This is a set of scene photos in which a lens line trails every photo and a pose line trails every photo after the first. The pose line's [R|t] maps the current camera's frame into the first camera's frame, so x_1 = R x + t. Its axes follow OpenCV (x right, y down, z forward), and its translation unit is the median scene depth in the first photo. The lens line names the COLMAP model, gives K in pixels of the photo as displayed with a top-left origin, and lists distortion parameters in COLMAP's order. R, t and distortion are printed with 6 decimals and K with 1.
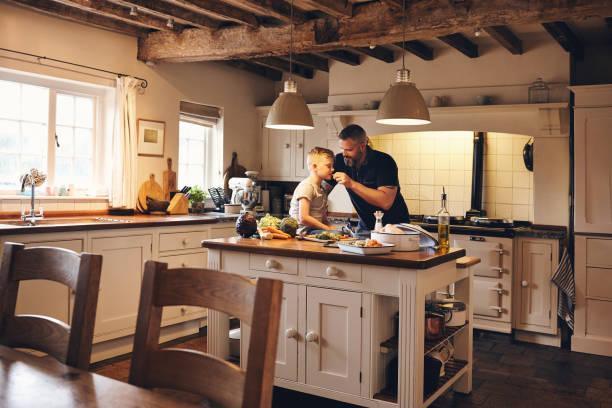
lens RADIAL K [[603.9, 0, 328.1], [0, 603.9, 190.1], [0, 0, 1]] dist [-0.003213, 0.017379]
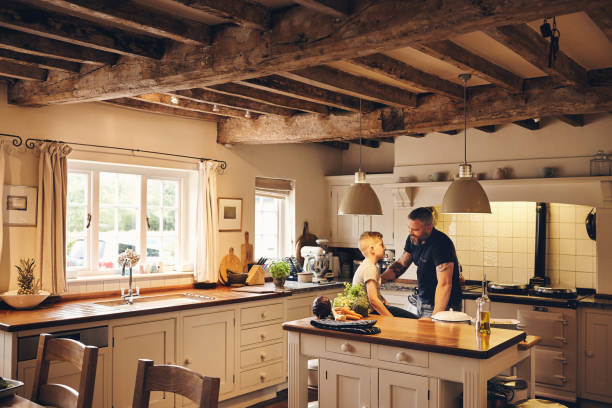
lens RADIAL K [[612.4, 0, 338.9], [0, 612.4, 224.5], [0, 0, 1]] dist [-0.006751, 0.011468]
pose [[0.996119, -0.012565, -0.087114, -0.004237], [0.012318, 0.999918, -0.003374, -0.064776], [0.087149, 0.002288, 0.996193, -0.076939]]
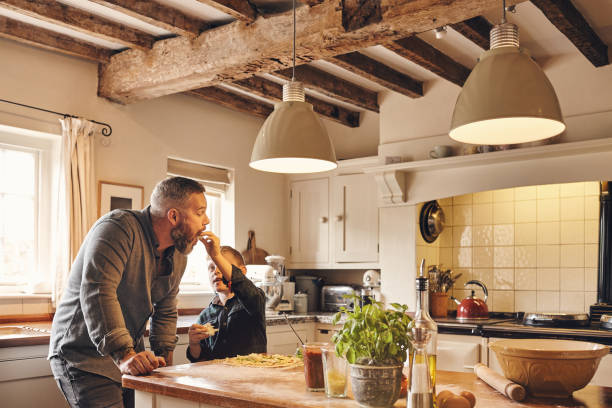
lens RADIAL K [[610.7, 0, 322.1], [0, 610.7, 303.4], [0, 0, 1]] dist [-0.010634, -0.003873]
pose [[0.991801, -0.015845, -0.126809, 0.026398], [0.019421, 0.999446, 0.027017, 0.008412], [0.126311, -0.029258, 0.991559, 0.338923]]
